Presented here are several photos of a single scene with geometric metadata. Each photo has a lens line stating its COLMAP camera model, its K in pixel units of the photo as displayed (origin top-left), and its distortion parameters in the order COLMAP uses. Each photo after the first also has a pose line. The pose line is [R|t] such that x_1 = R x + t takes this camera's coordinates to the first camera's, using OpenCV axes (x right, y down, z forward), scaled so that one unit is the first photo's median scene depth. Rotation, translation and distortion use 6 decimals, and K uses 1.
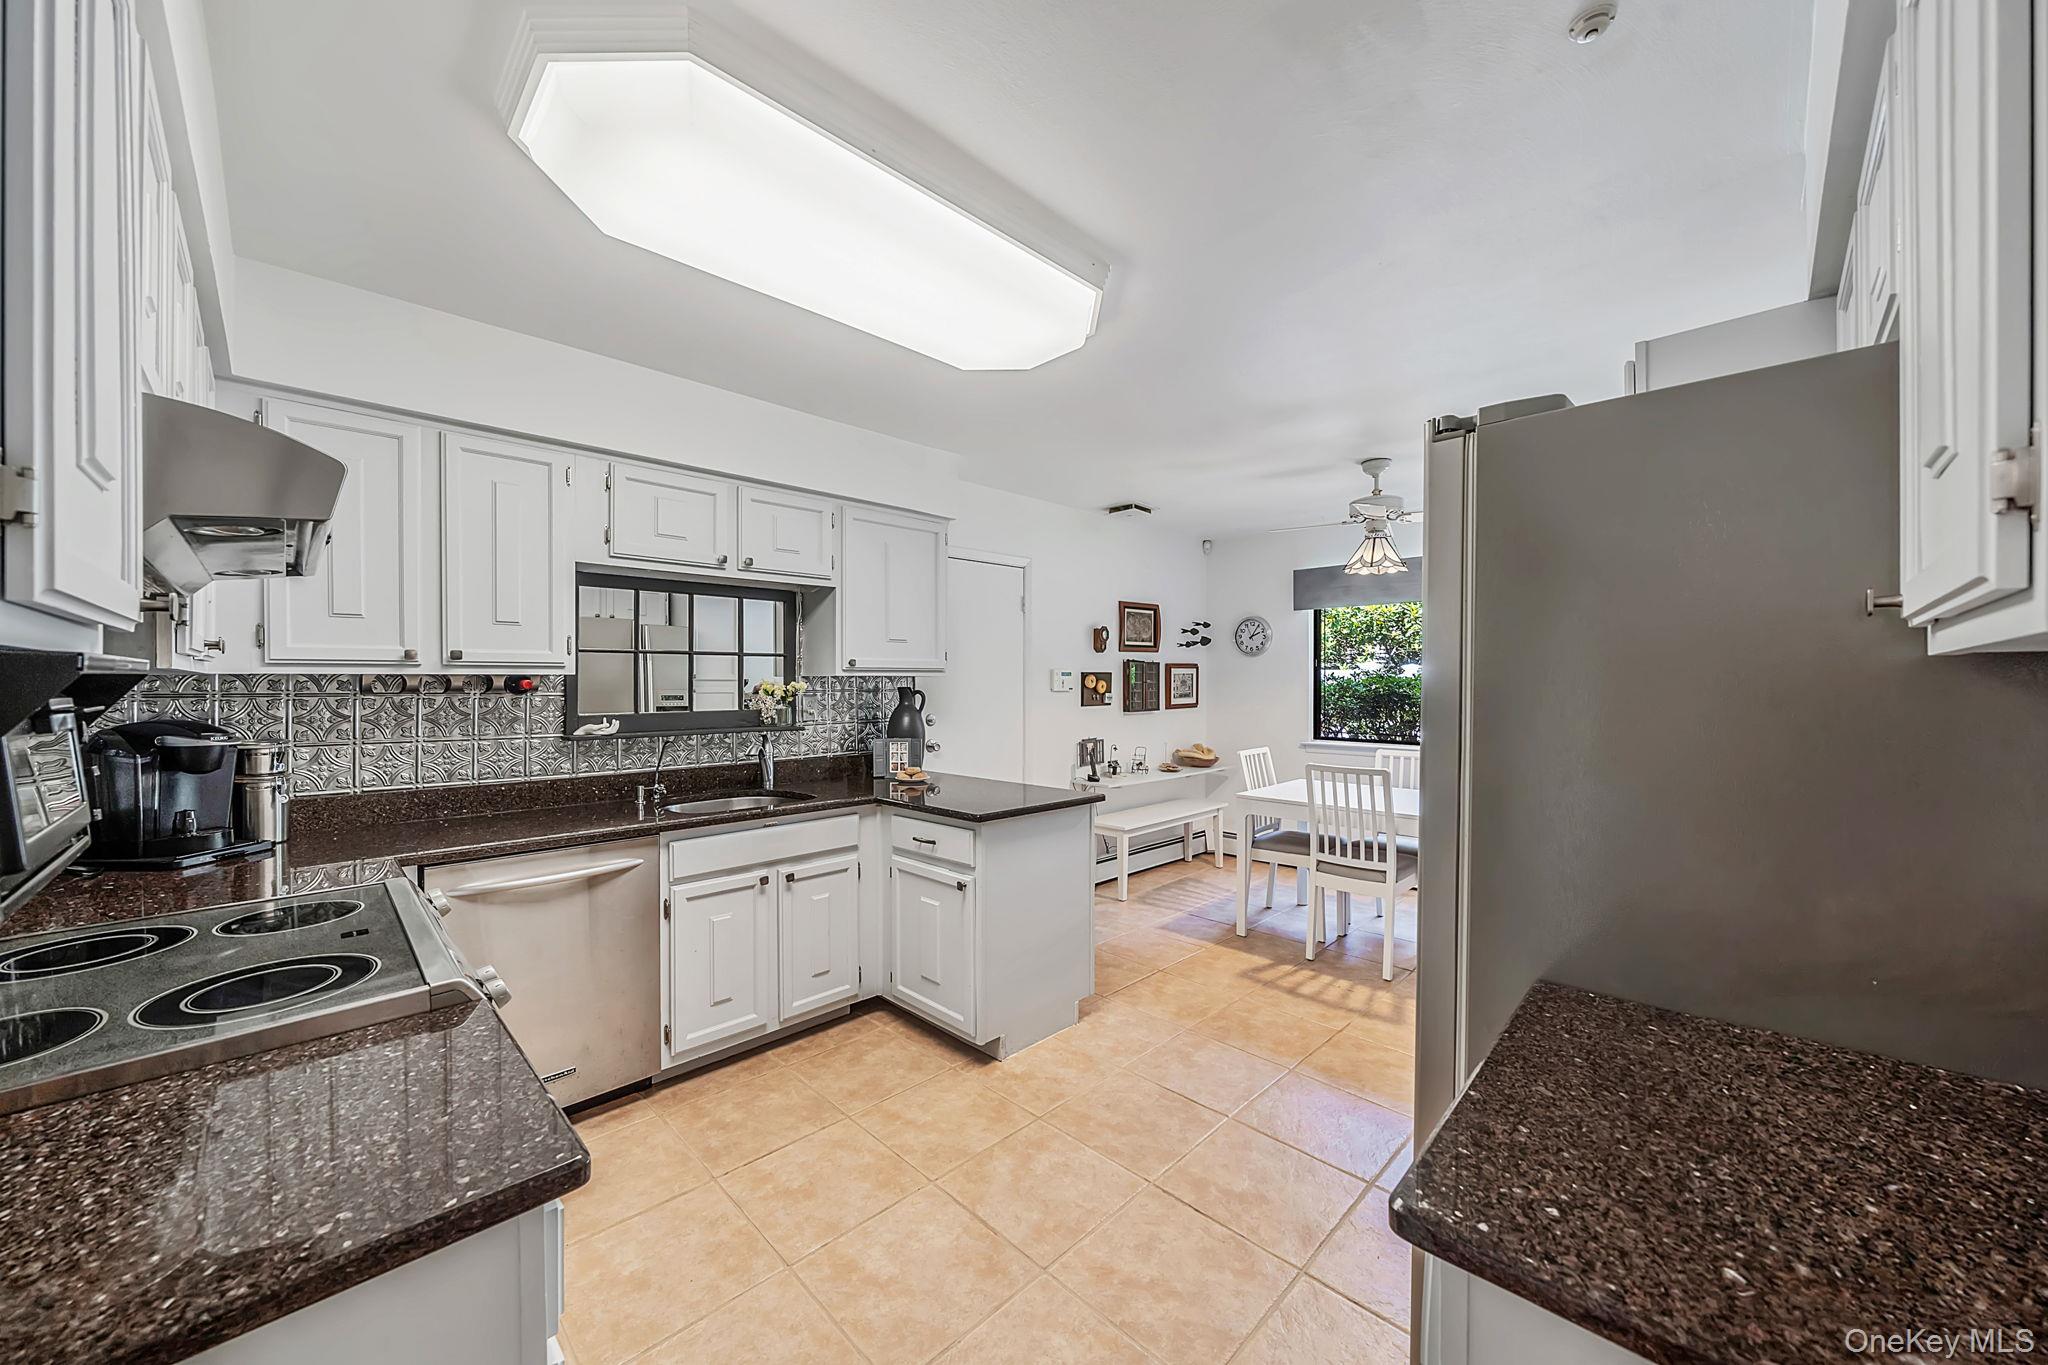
lens RADIAL K [[748.0, 0, 1024.0], [0, 748.0, 682.5], [0, 0, 1]] dist [-0.000017, 0.000050]
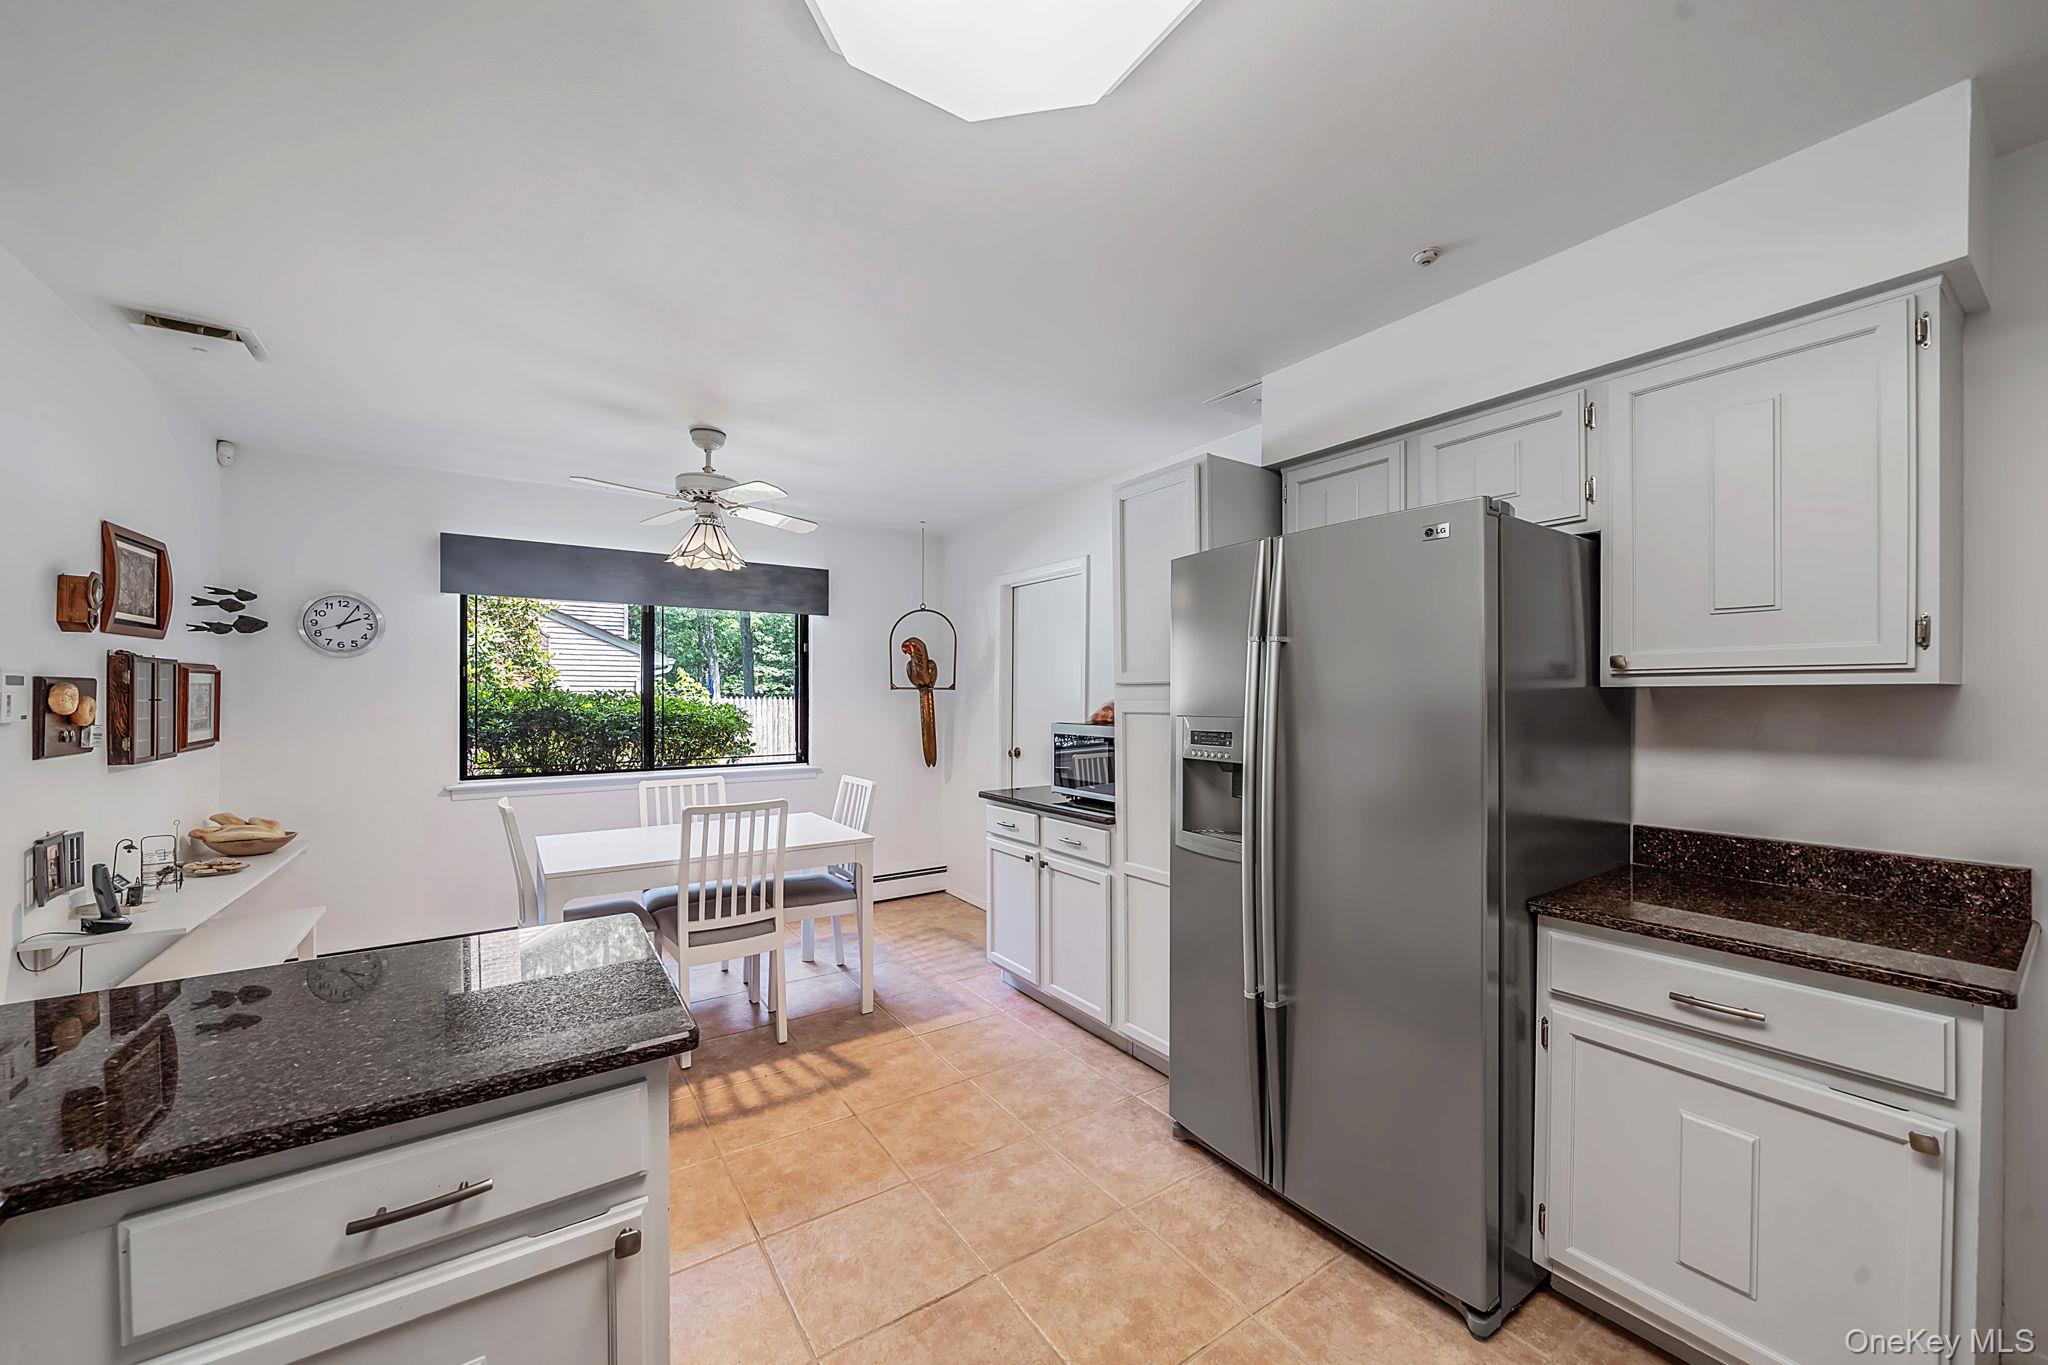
lens RADIAL K [[756.1, 0, 1020.2], [0, 756.1, 693.6], [0, 0, 1]] dist [-0.000600, -0.000034]
pose [[0.196343, 0.004407, 0.980525, -0.306355], [0.002660, 0.999984, -0.005027, -0.000755], [-0.980532, 0.003595, 0.196328, 0.533786]]
